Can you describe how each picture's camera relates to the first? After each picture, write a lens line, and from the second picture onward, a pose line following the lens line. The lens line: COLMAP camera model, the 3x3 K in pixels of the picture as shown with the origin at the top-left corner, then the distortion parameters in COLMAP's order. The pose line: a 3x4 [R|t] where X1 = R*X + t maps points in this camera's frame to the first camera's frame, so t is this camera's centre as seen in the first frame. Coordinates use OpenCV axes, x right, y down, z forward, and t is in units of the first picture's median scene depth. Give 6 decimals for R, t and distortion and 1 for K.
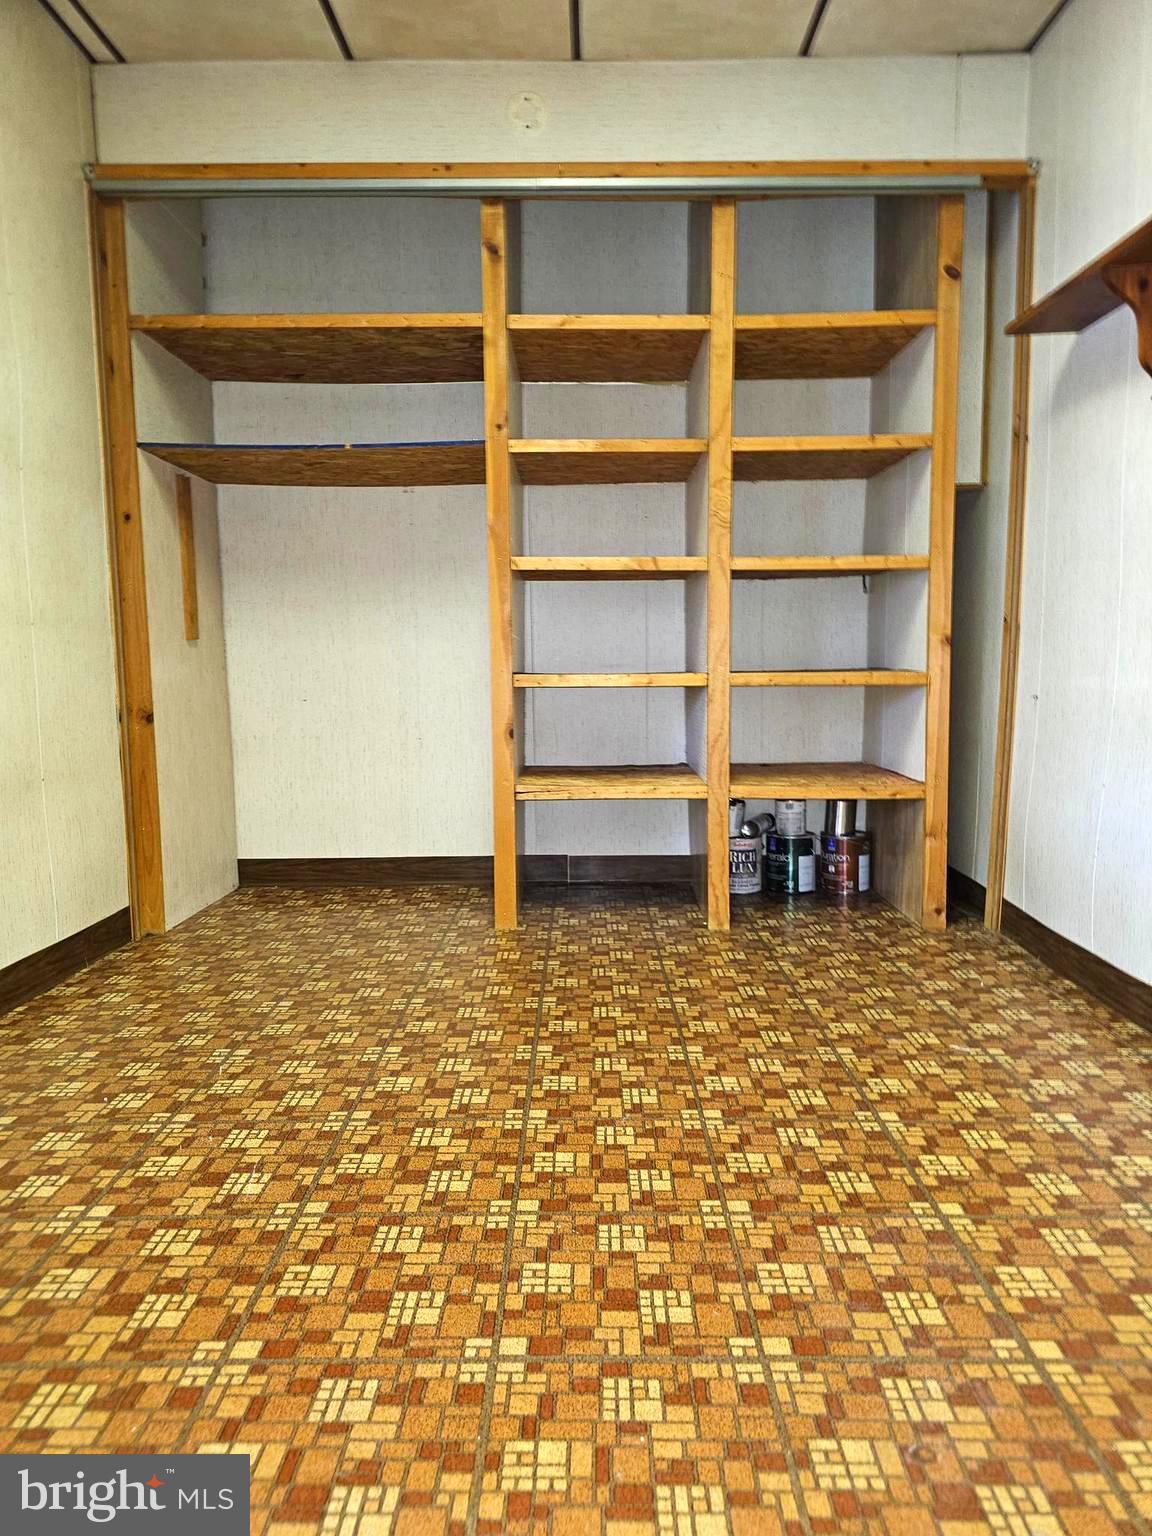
lens RADIAL K [[1025.2, 0, 579.1], [0, 1025.2, 772.8], [0, 0, 1]] dist [0.065452, -0.056363]
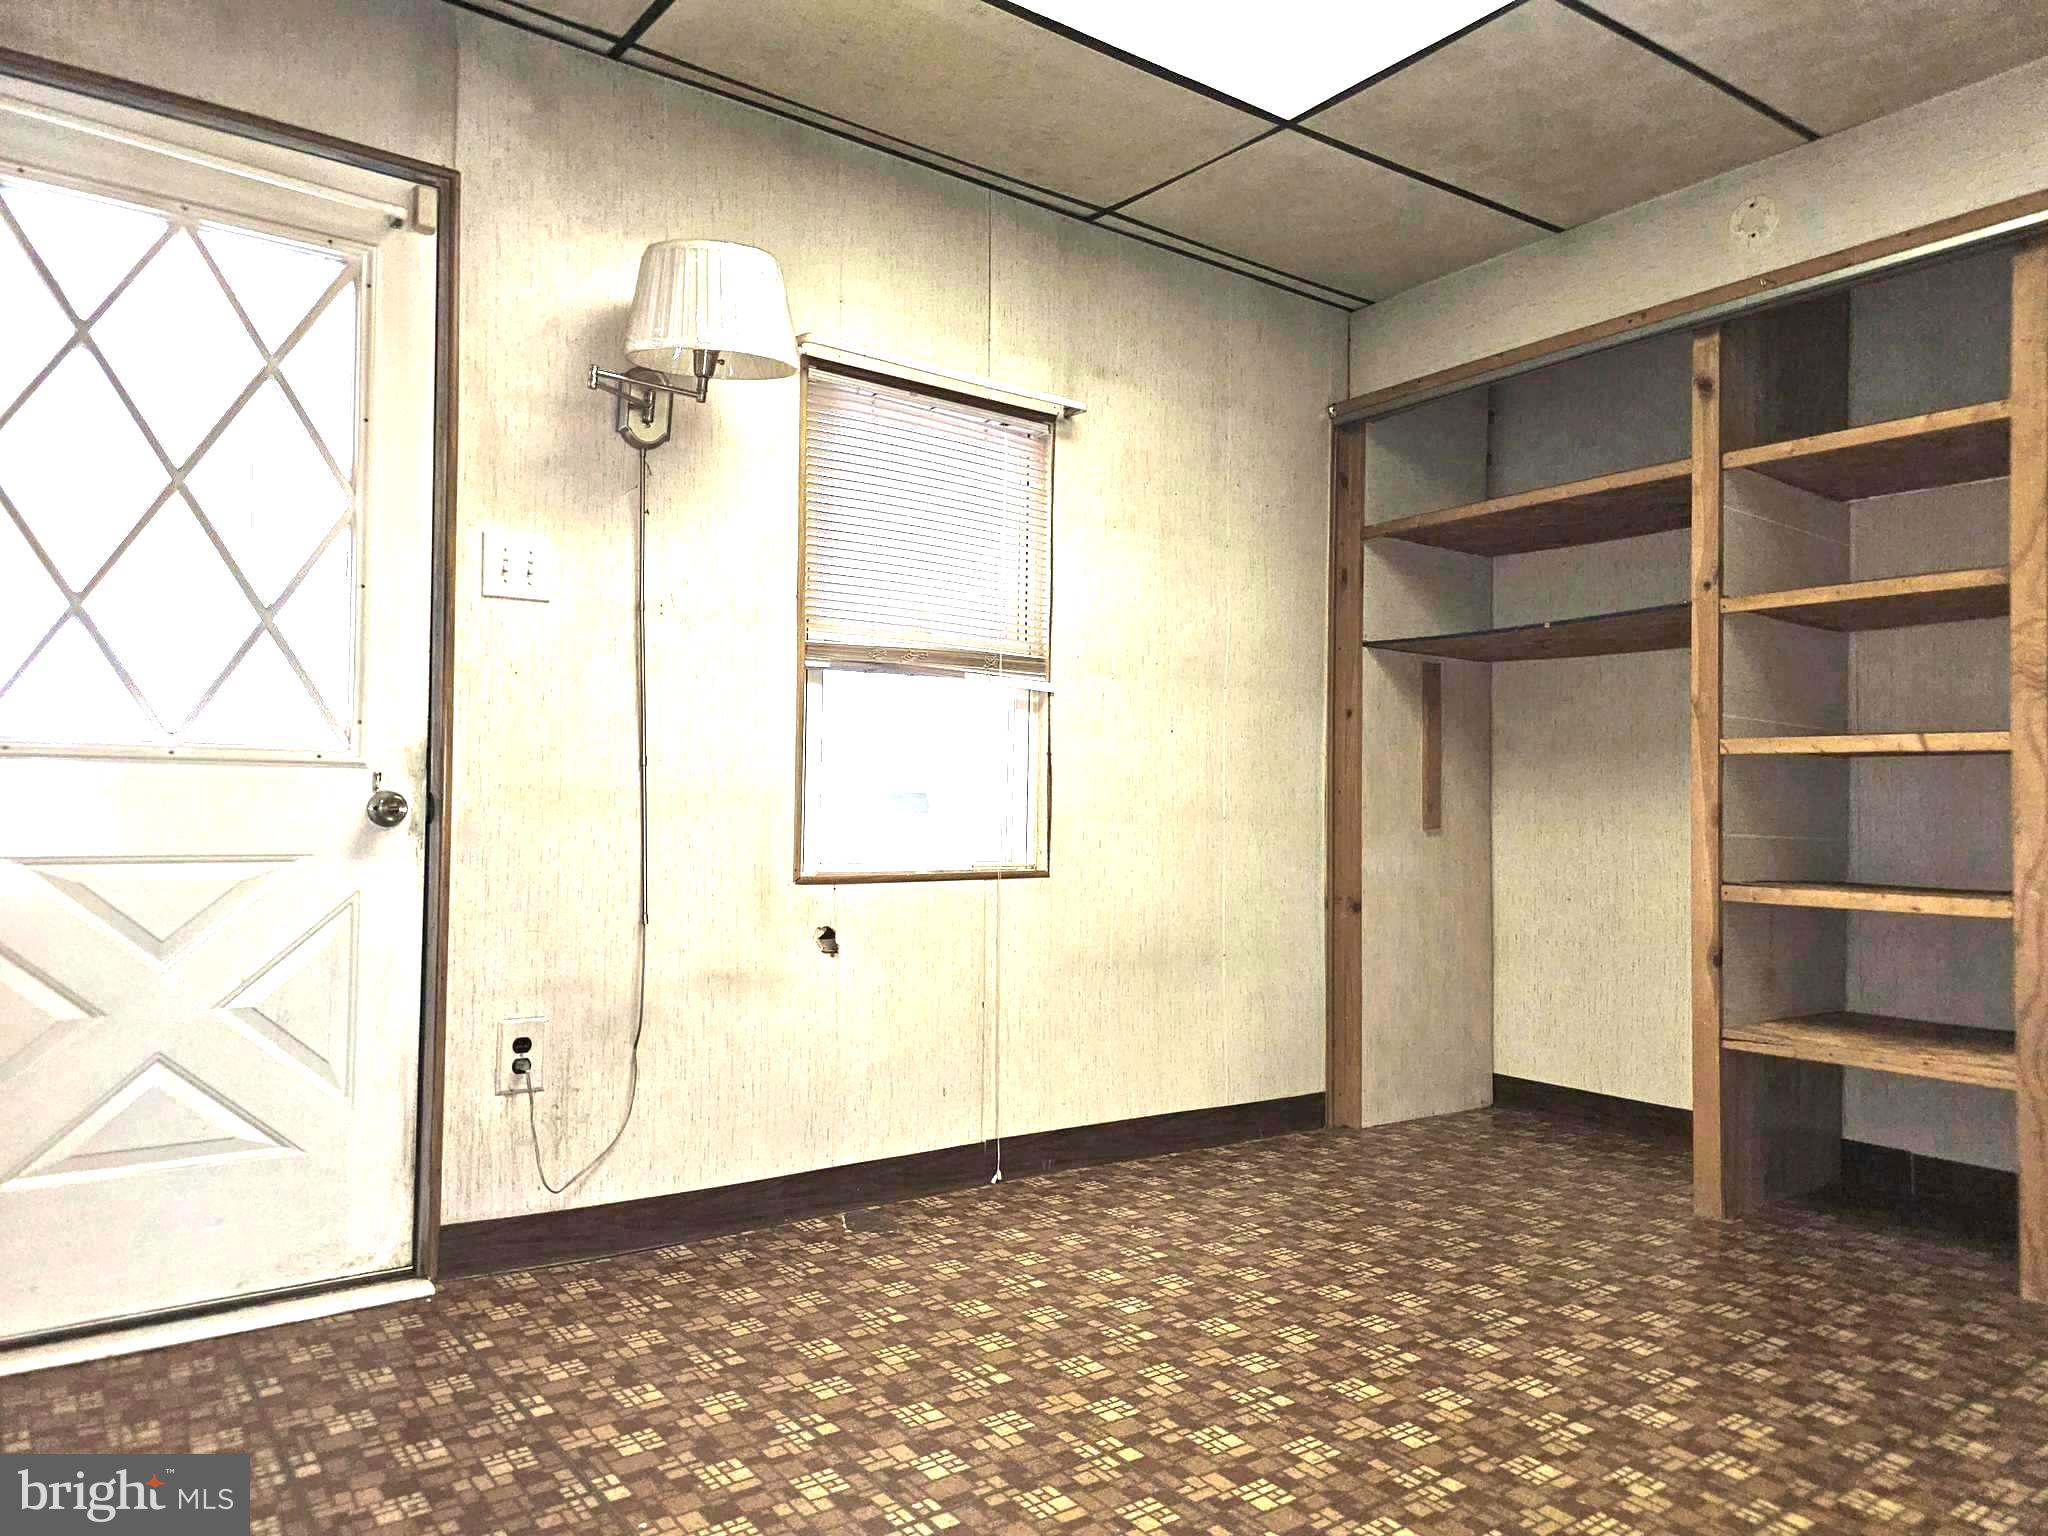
lens RADIAL K [[1367.0, 0, 1034.6], [0, 1367.0, 776.9], [0, 0, 1]] dist [0.065452, -0.056363]
pose [[0.597875, -0.003571, -0.801582, 0.488737], [-0.111329, 0.989929, -0.087447, -0.027822], [0.793821, 0.141521, 0.591456, -0.056250]]
